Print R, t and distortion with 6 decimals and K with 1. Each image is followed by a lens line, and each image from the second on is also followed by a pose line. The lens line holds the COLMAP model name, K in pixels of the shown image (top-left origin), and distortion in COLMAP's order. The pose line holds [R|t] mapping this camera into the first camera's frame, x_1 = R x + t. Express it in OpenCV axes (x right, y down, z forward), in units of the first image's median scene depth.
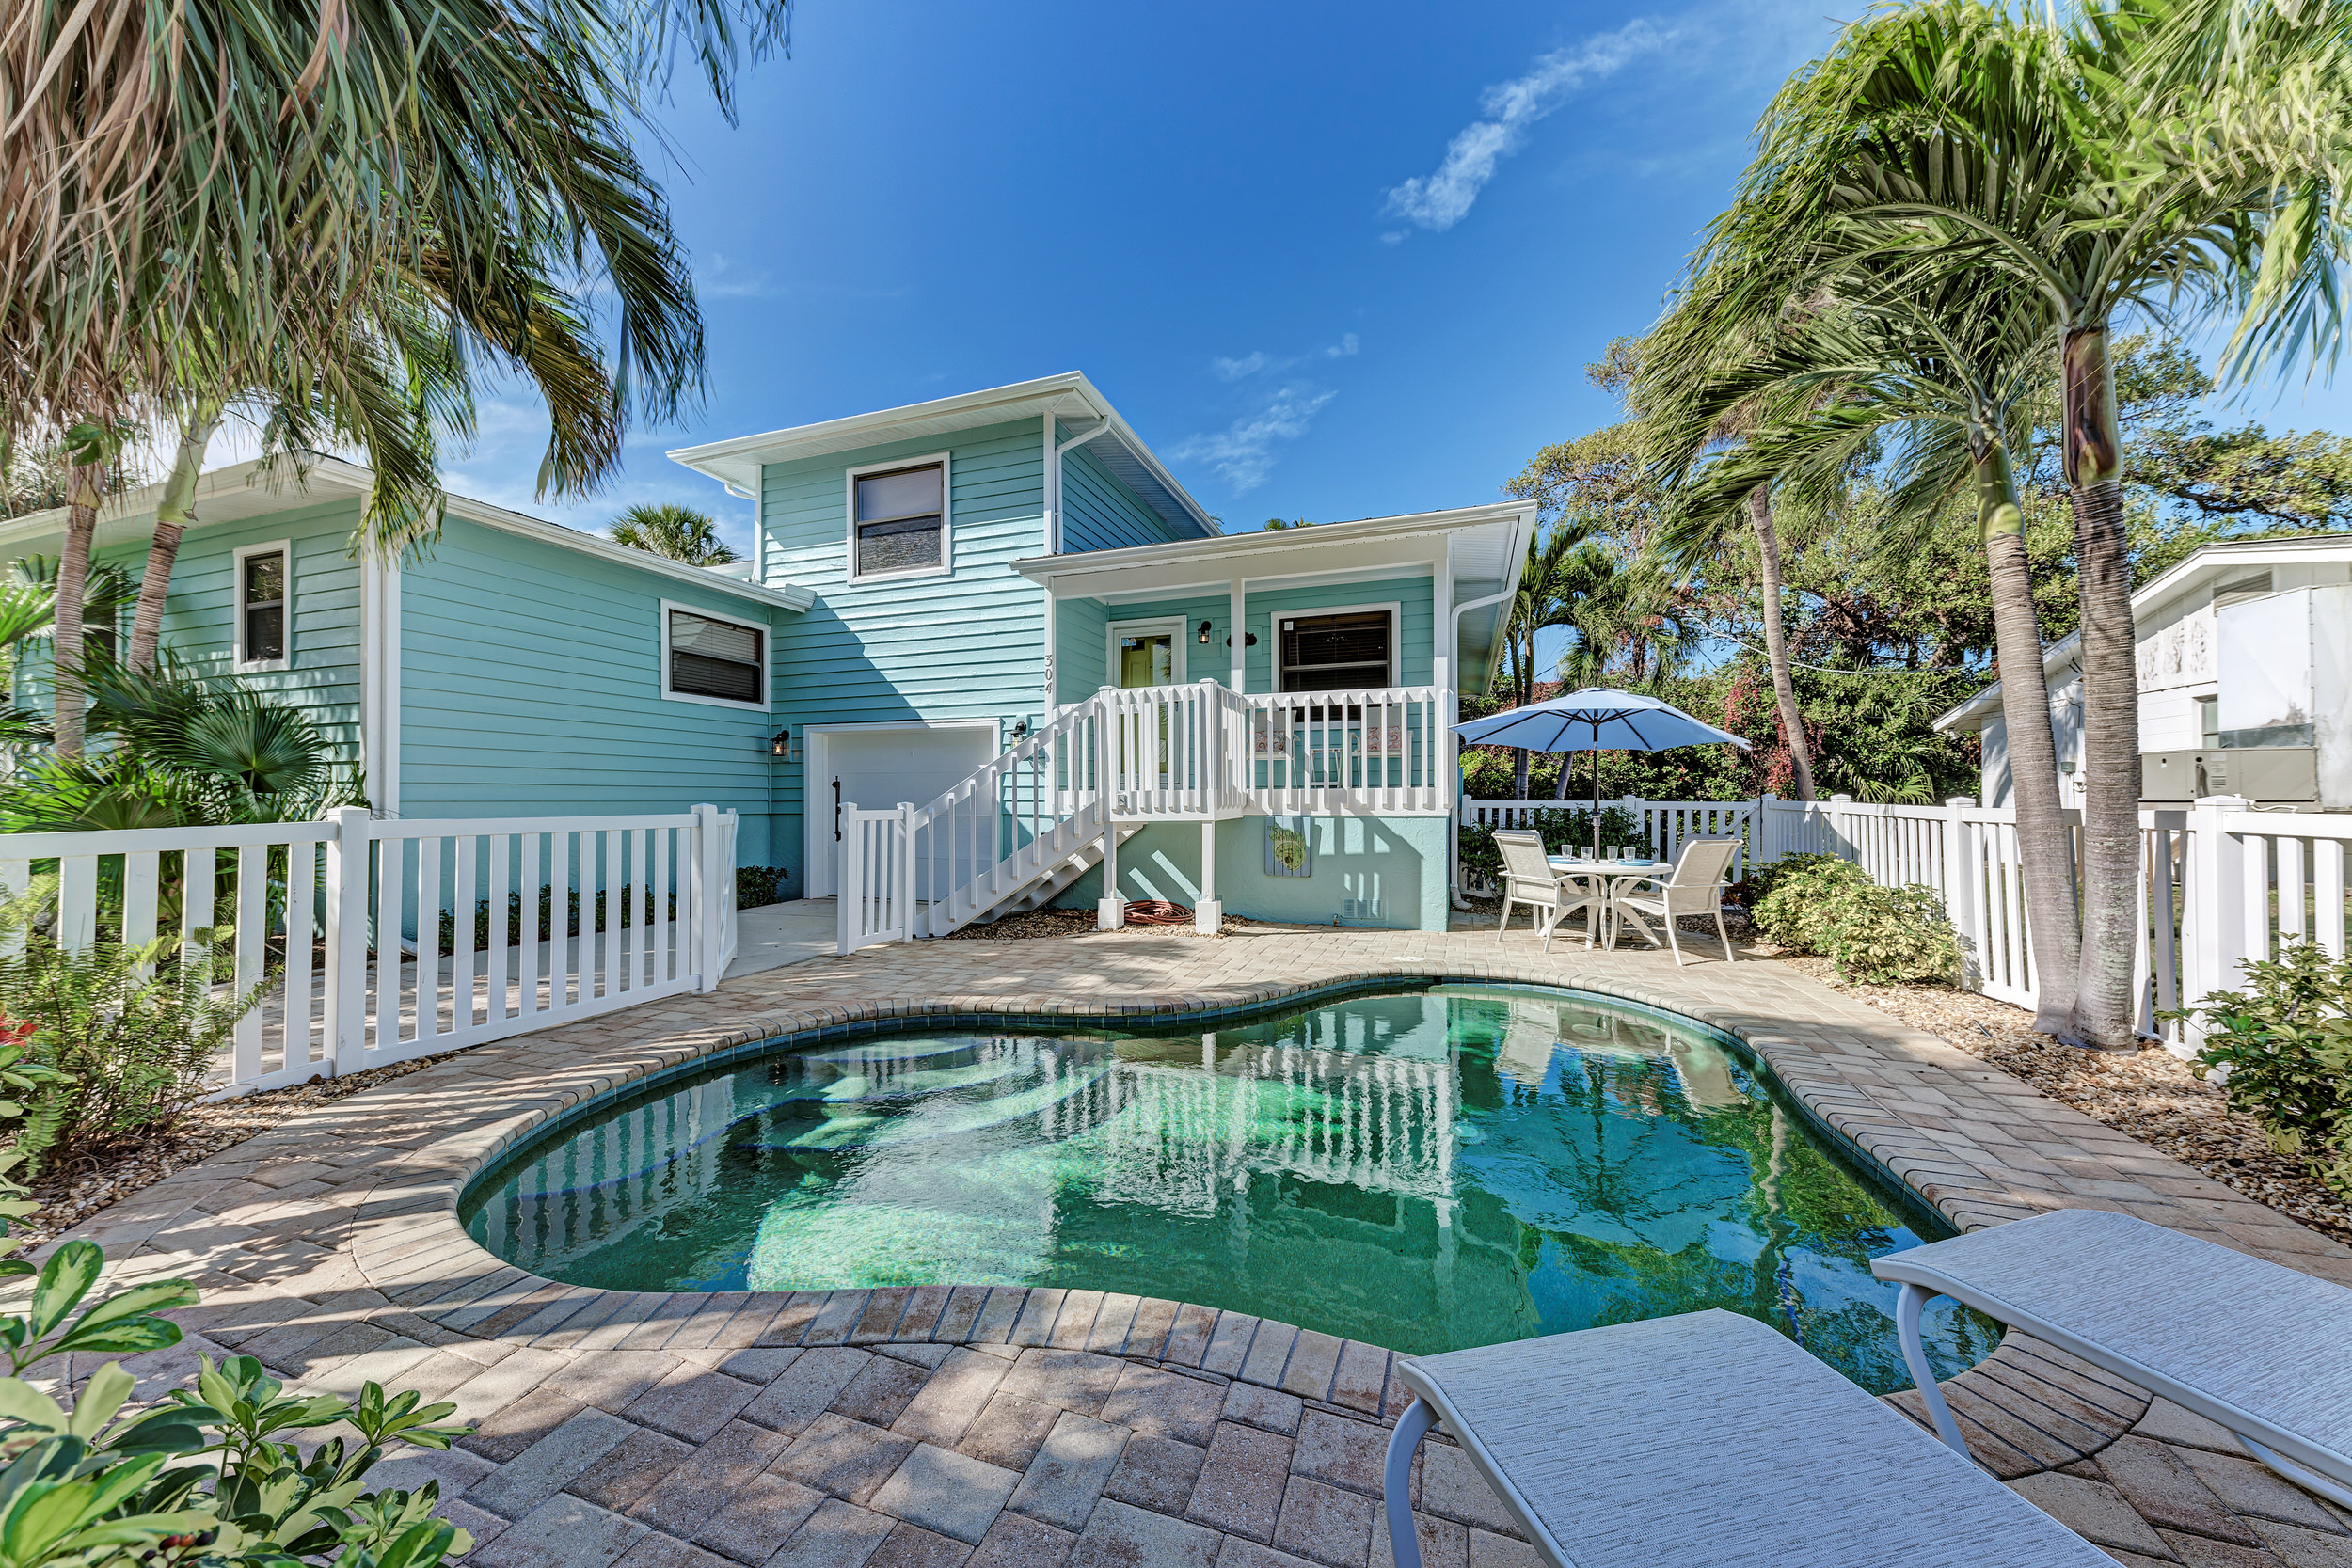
lens RADIAL K [[800.7, 0, 1175.1], [0, 800.7, 791.4], [0, 0, 1]] dist [0.008093, -0.000045]
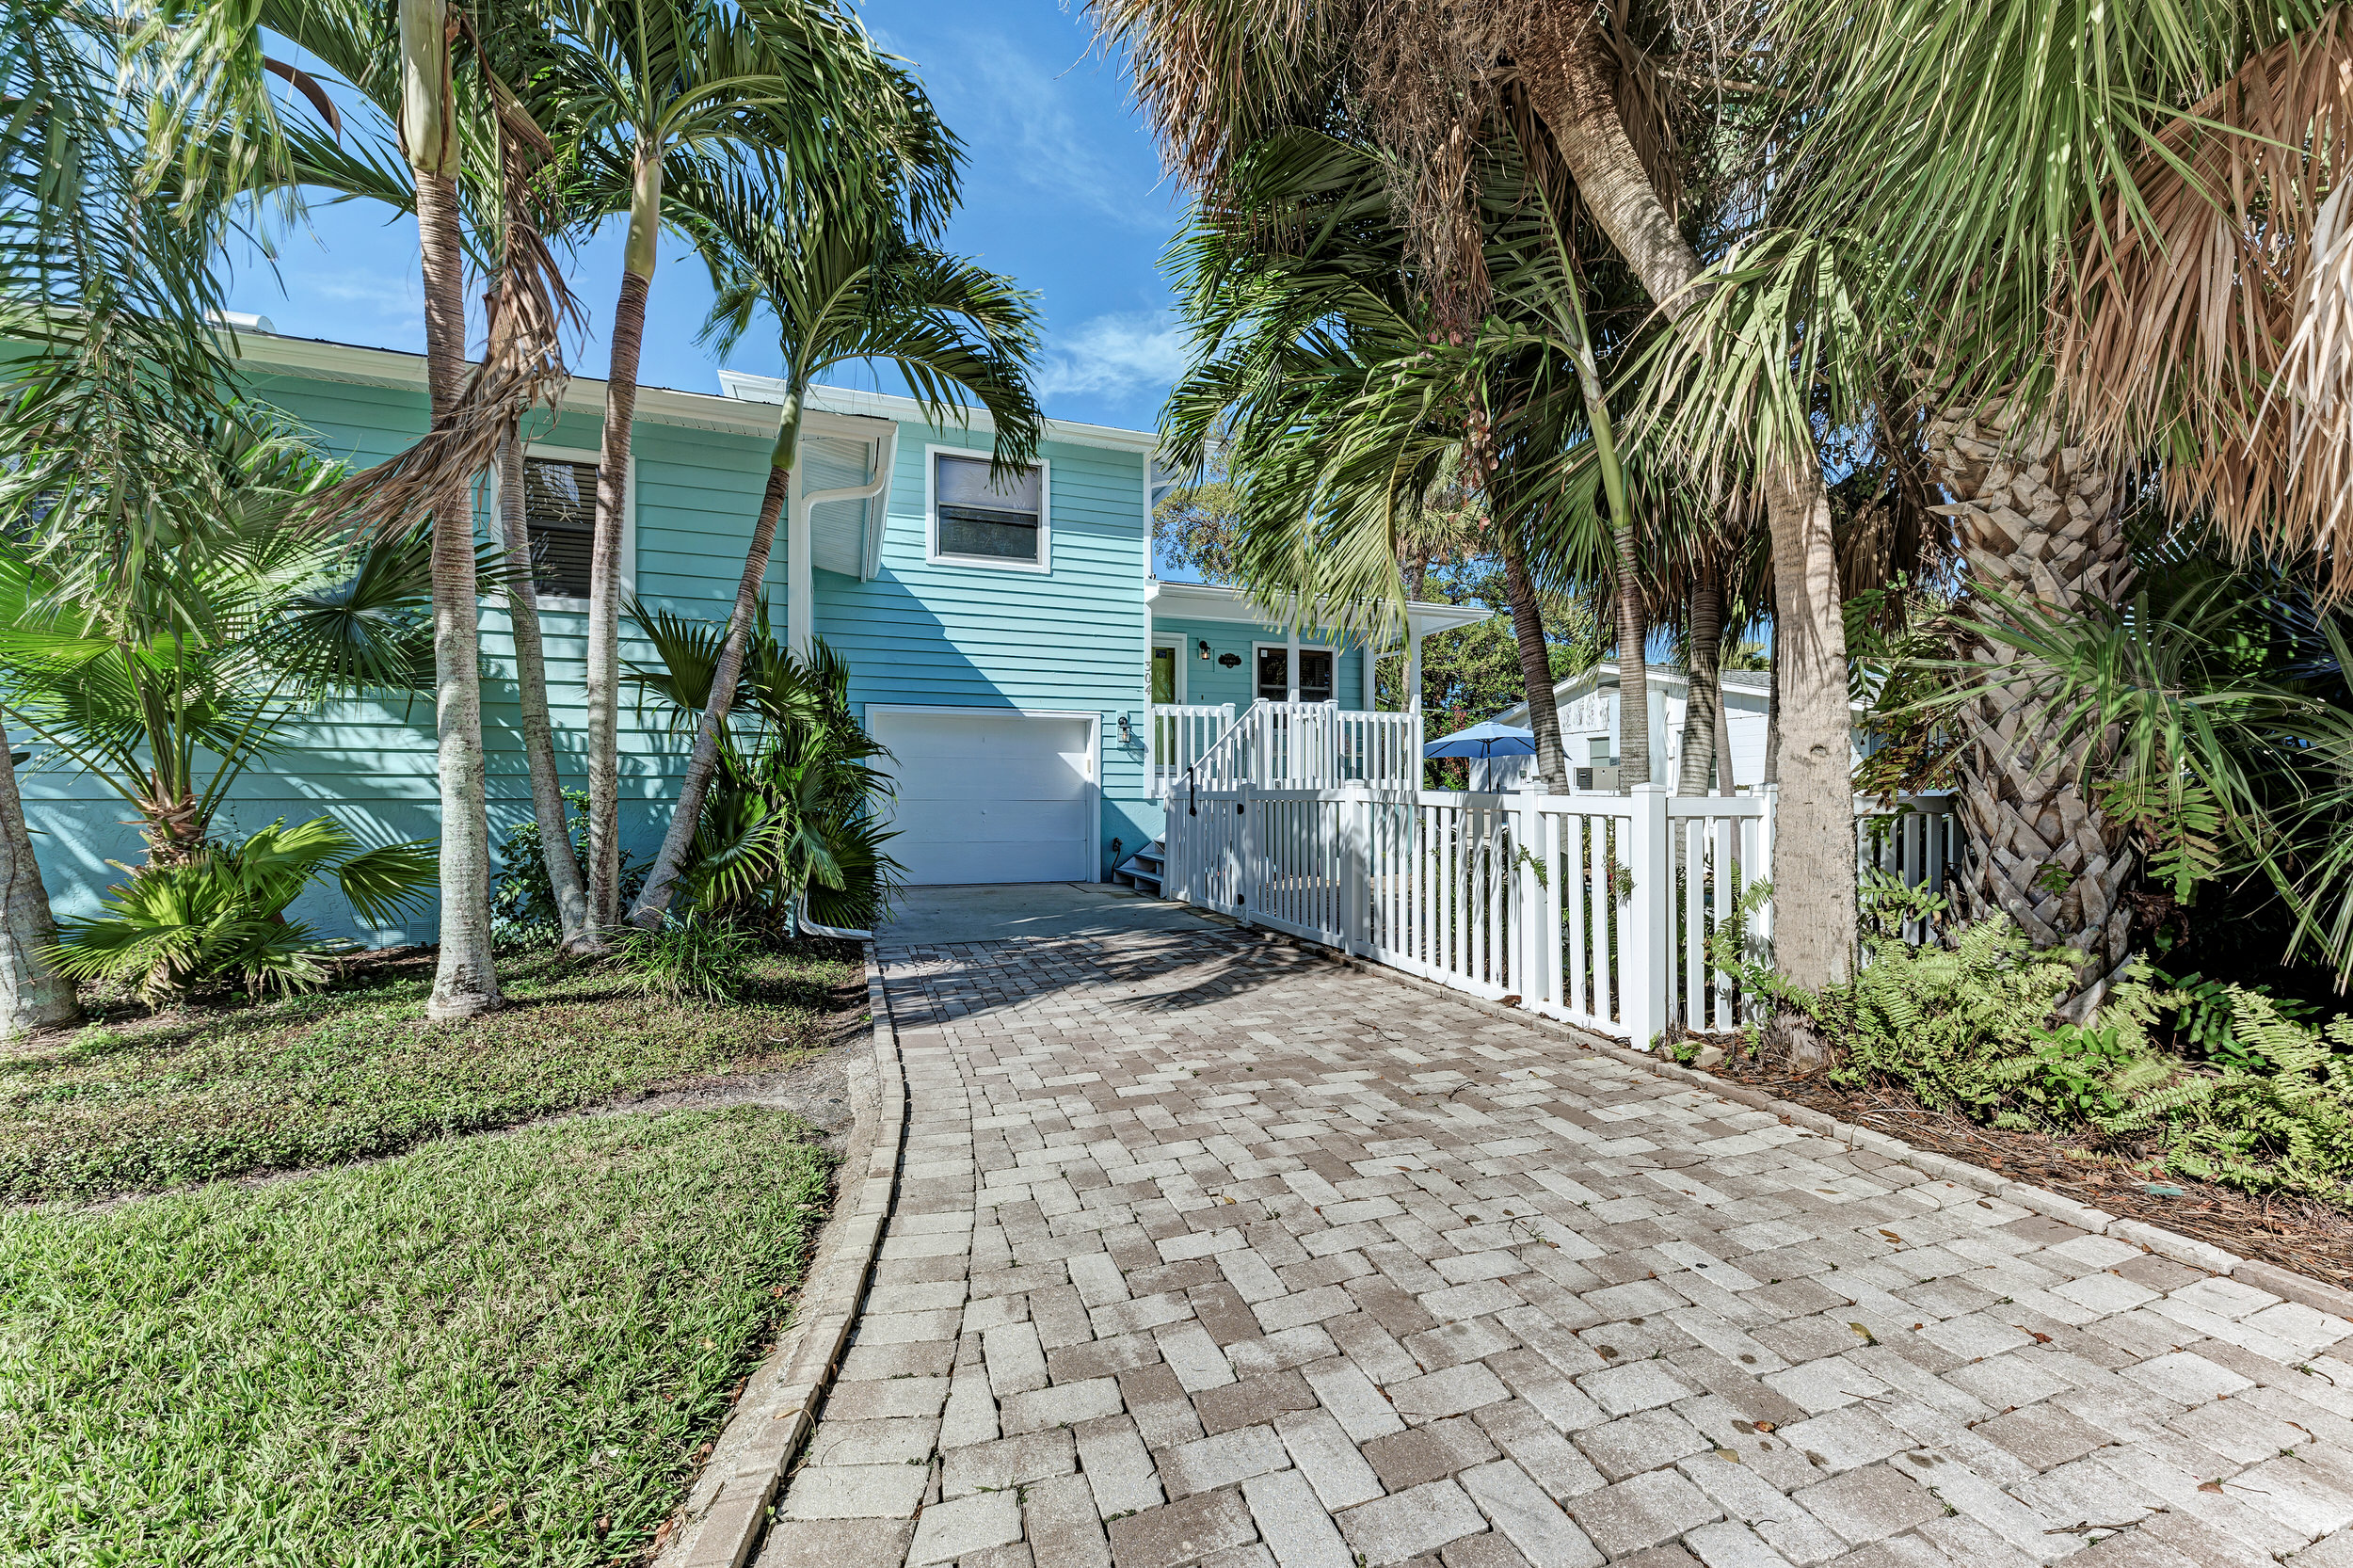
lens RADIAL K [[922.1, 0, 1181.1], [0, 922.1, 791.6], [0, 0, 1]] dist [0.001783, -0.000063]
pose [[0.764582, 0.005226, 0.644505, -1.070063], [-0.005569, 0.999983, -0.001503, 0.023370], [-0.644502, -0.002440, 0.764599, -0.063355]]
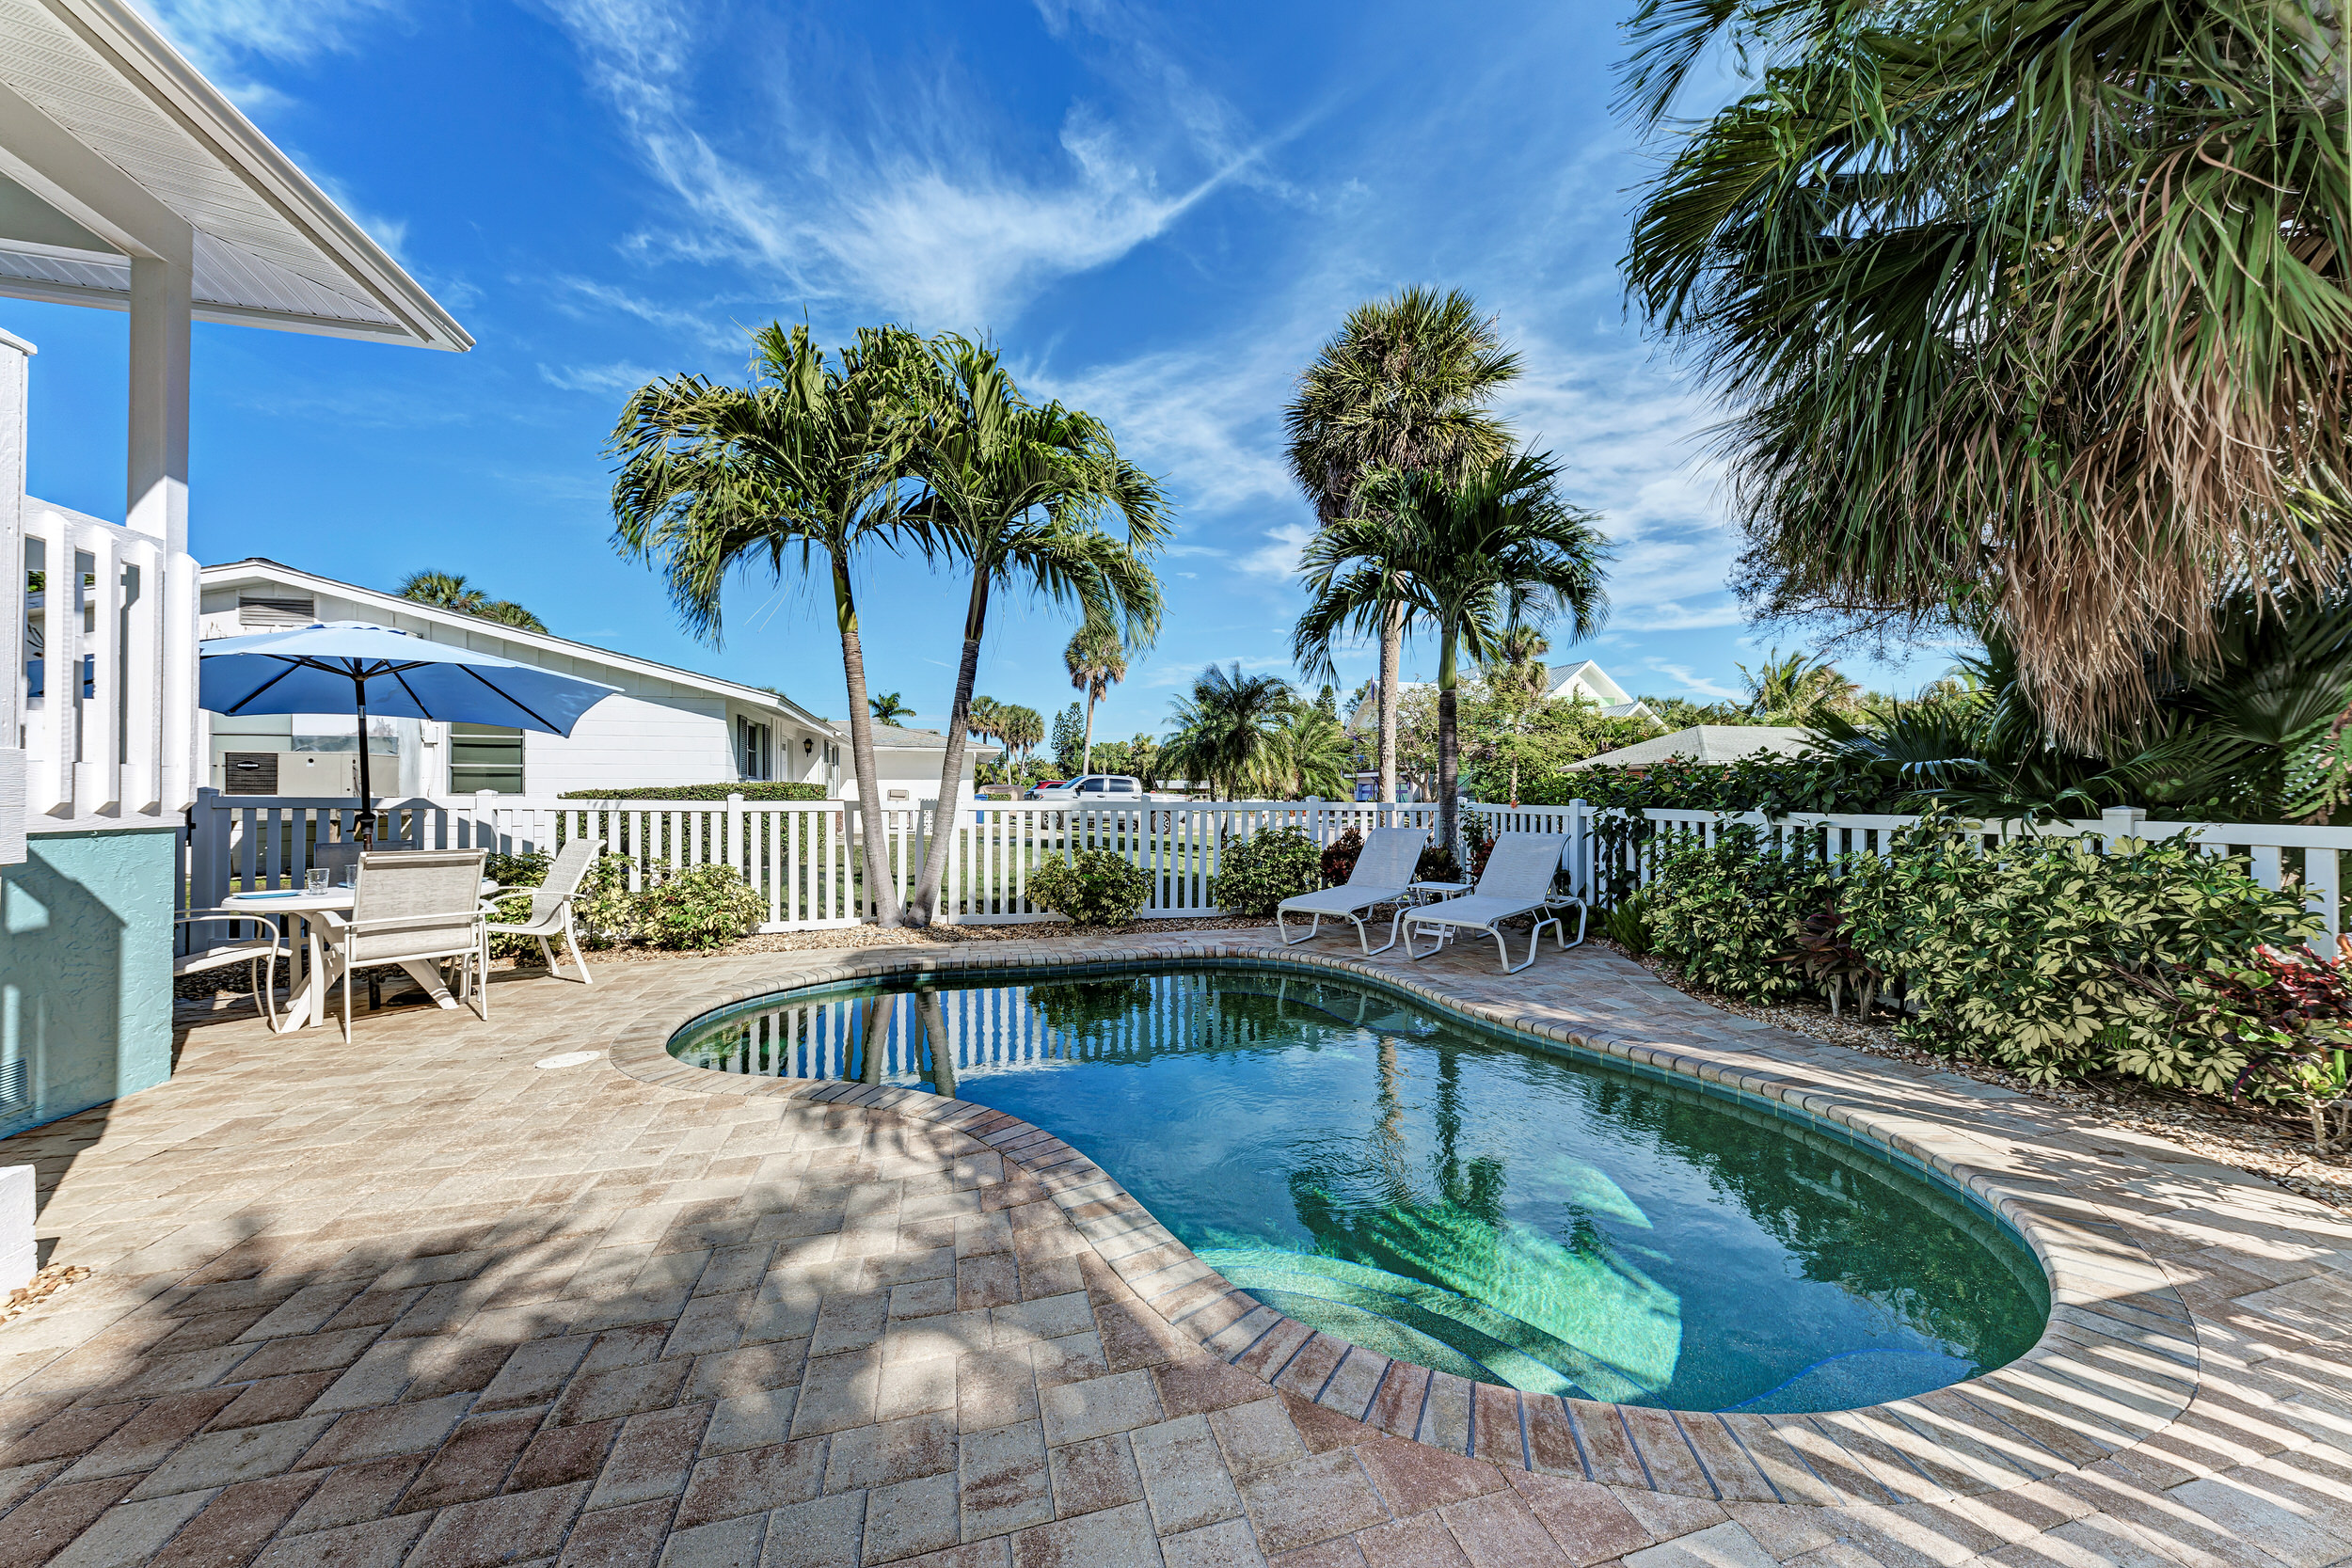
lens RADIAL K [[834.7, 0, 1156.7], [0, 834.7, 789.6], [0, 0, 1]] dist [-0.000489, -0.000041]
pose [[-0.567427, 0.008460, 0.823380, -0.356271], [-0.003771, 0.999910, -0.012872, 0.010246], [-0.823415, -0.010409, -0.567344, 0.737743]]
